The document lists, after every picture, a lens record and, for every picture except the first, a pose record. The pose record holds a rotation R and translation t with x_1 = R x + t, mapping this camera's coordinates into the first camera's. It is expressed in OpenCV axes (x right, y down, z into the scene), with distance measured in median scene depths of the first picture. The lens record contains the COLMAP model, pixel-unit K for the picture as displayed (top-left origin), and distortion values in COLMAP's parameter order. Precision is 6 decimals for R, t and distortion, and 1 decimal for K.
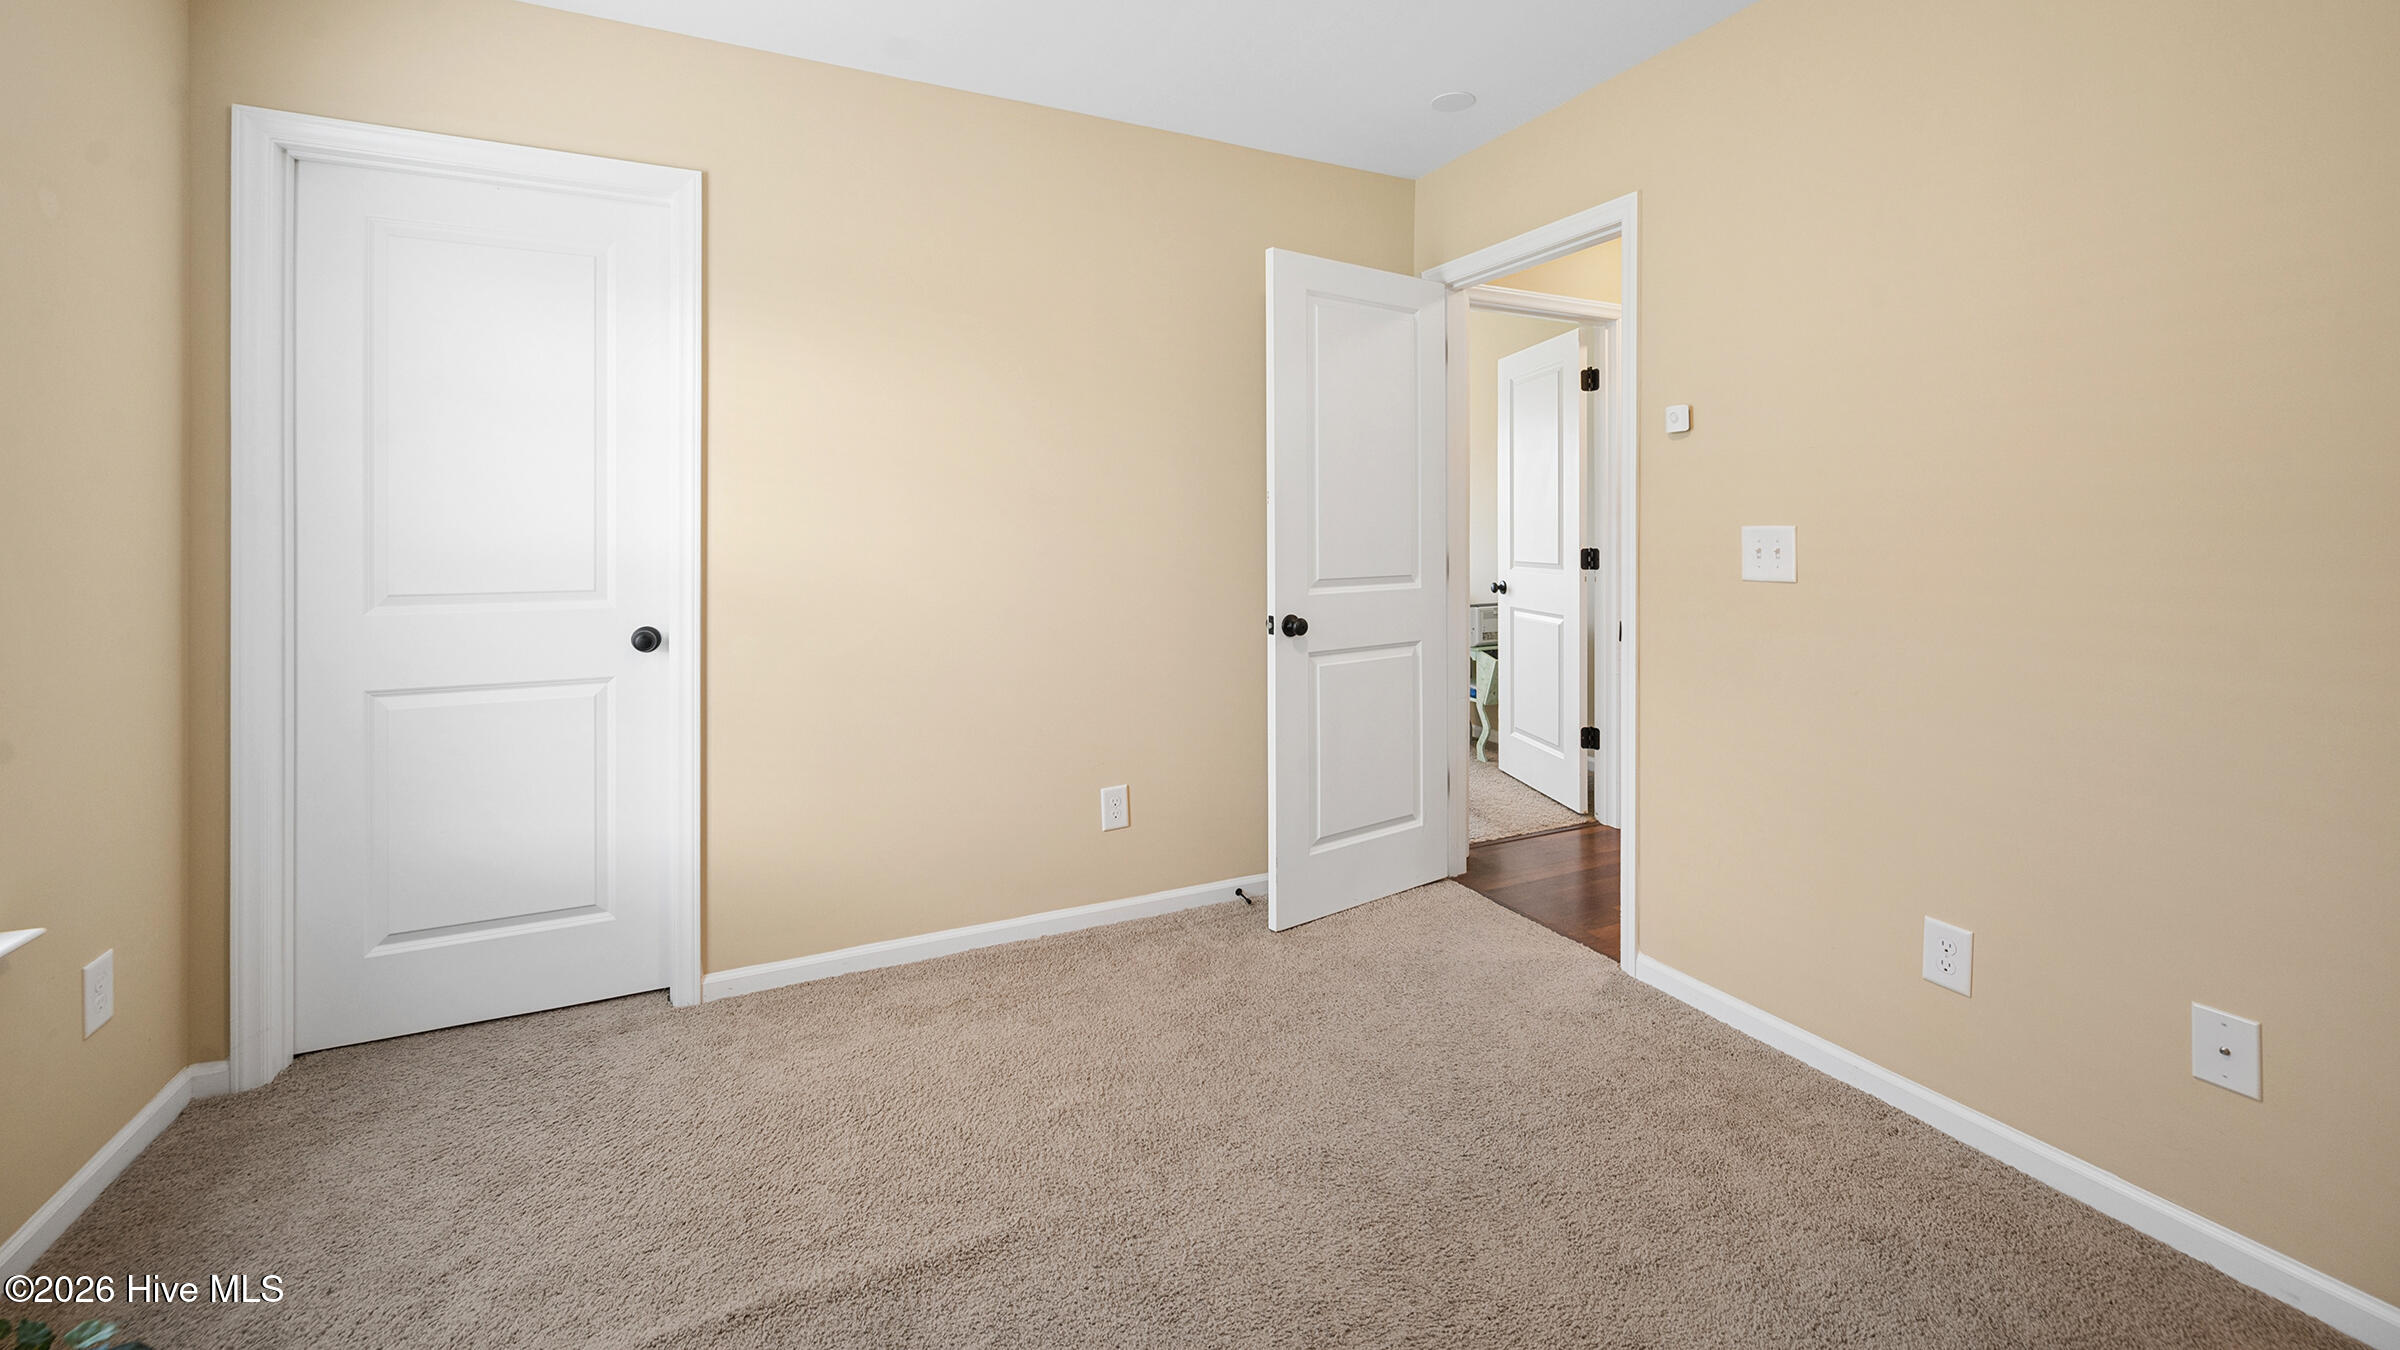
lens RADIAL K [[939.7, 0, 1203.0], [0, 939.7, 539.9], [0, 0, 1]] dist [0.000900, 0.000045]
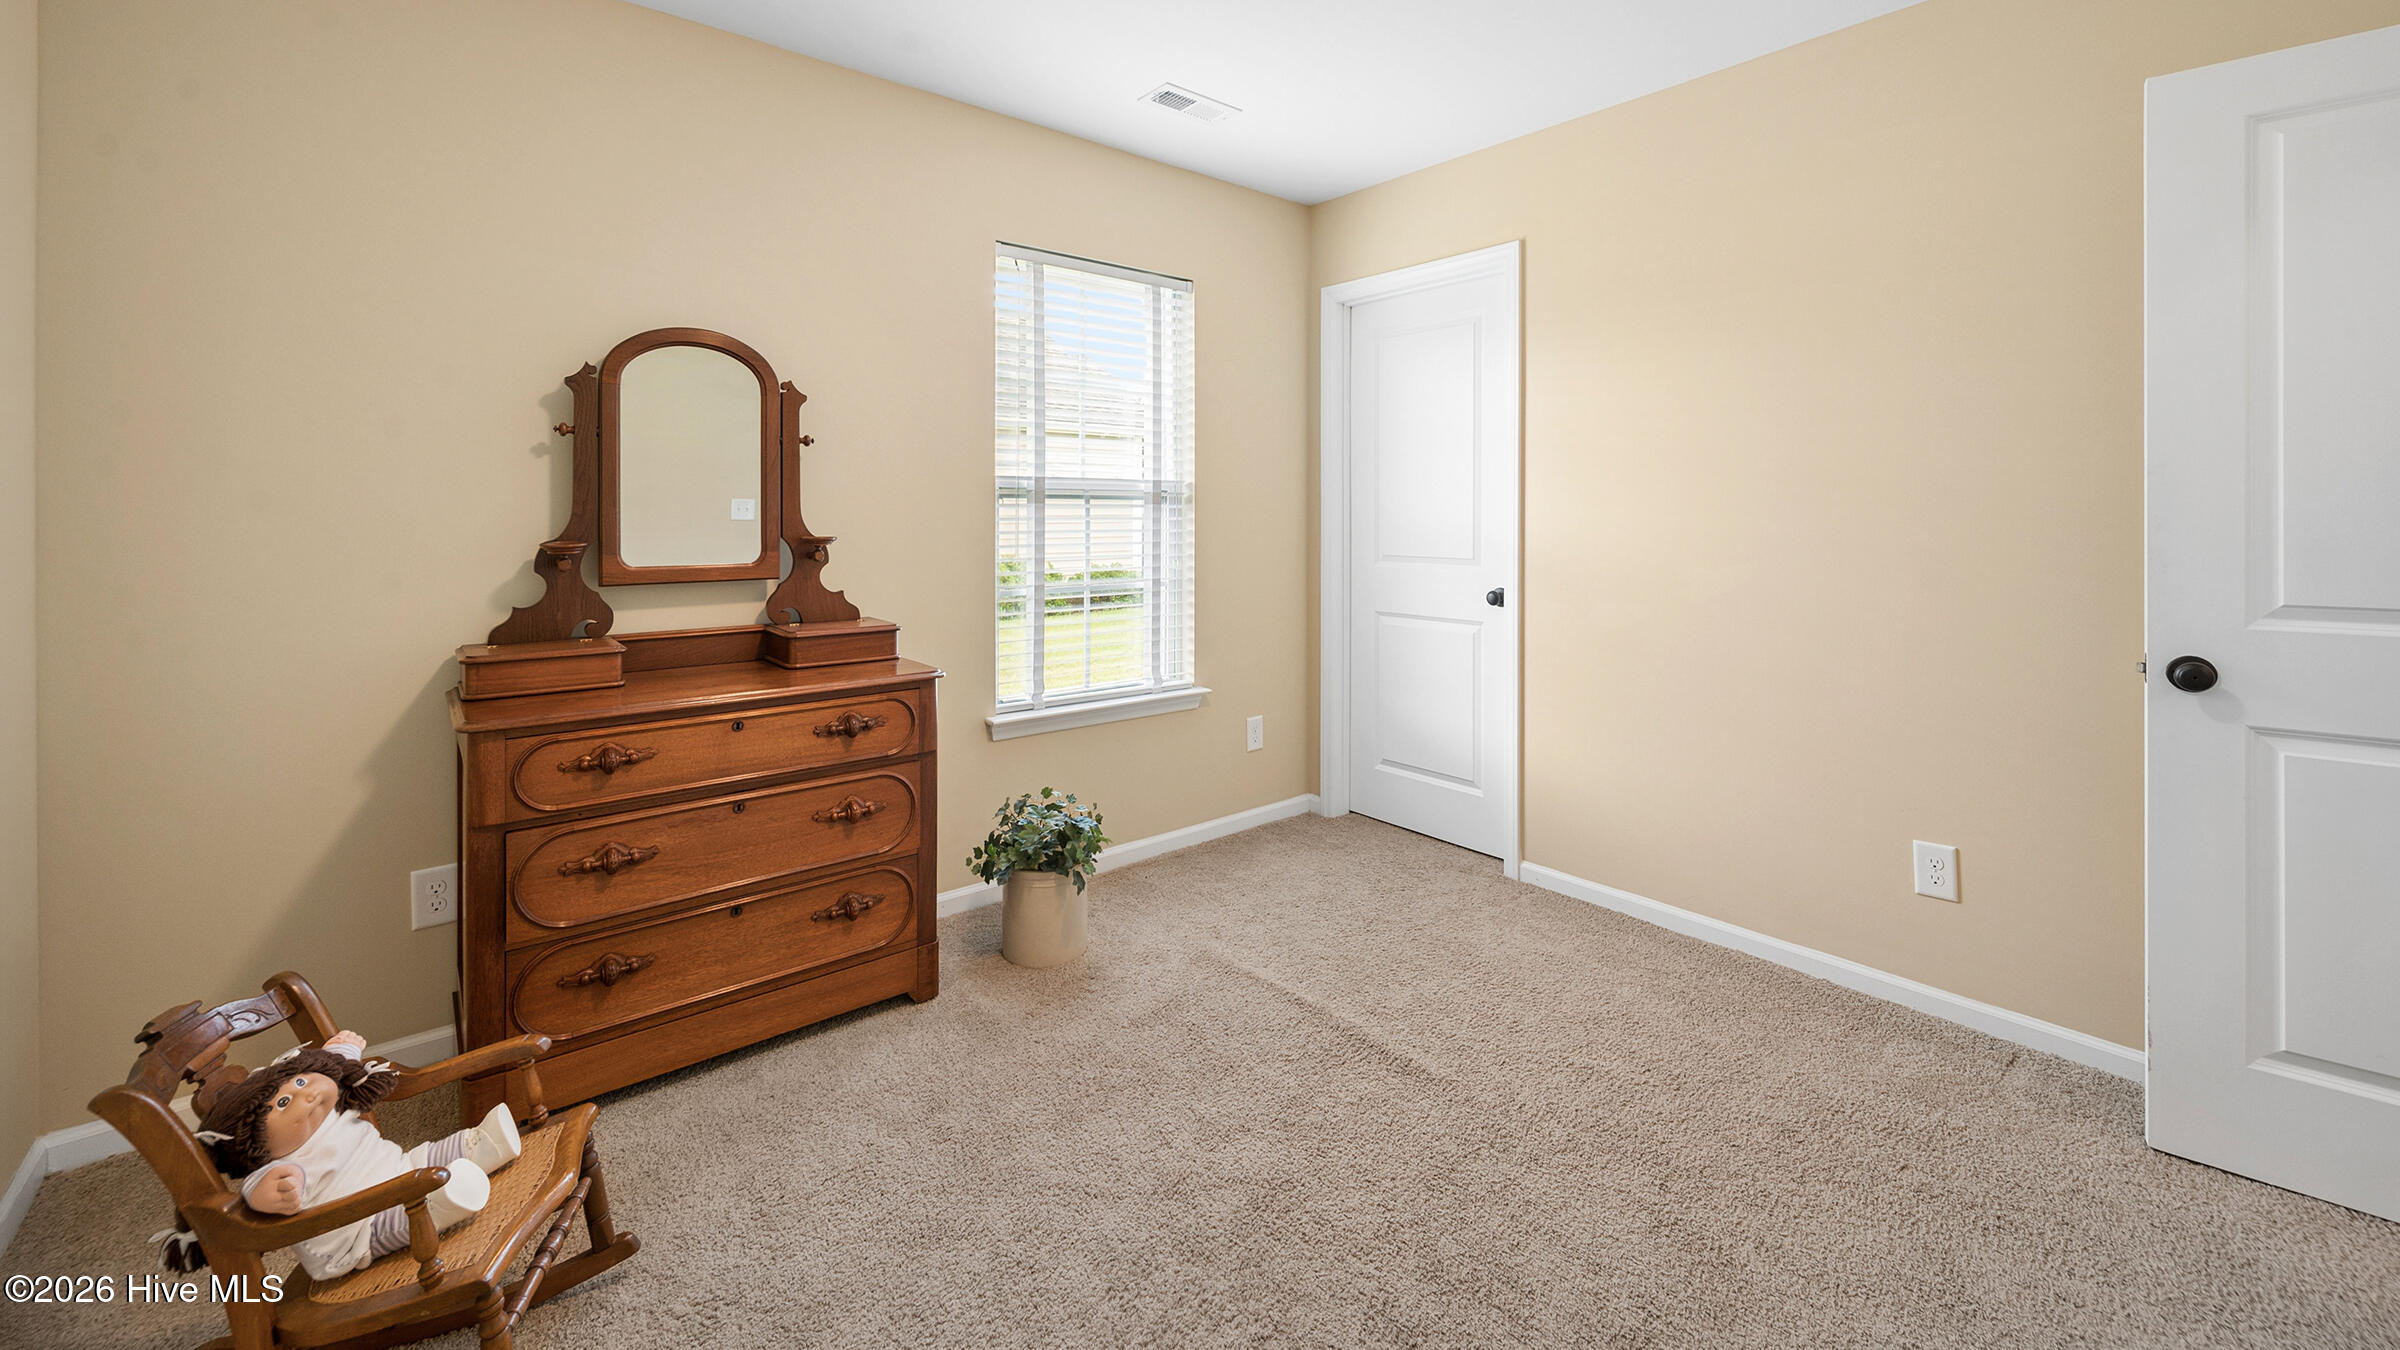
lens RADIAL K [[971.9, 0, 1201.1], [0, 971.9, 515.7], [0, 0, 1]] dist [-0.000493, -0.000042]
pose [[0.240236, 0.007691, -0.970684, 0.662566], [0.000242, 0.999968, 0.007983, -0.022524], [0.970714, -0.002153, 0.240227, 0.252325]]
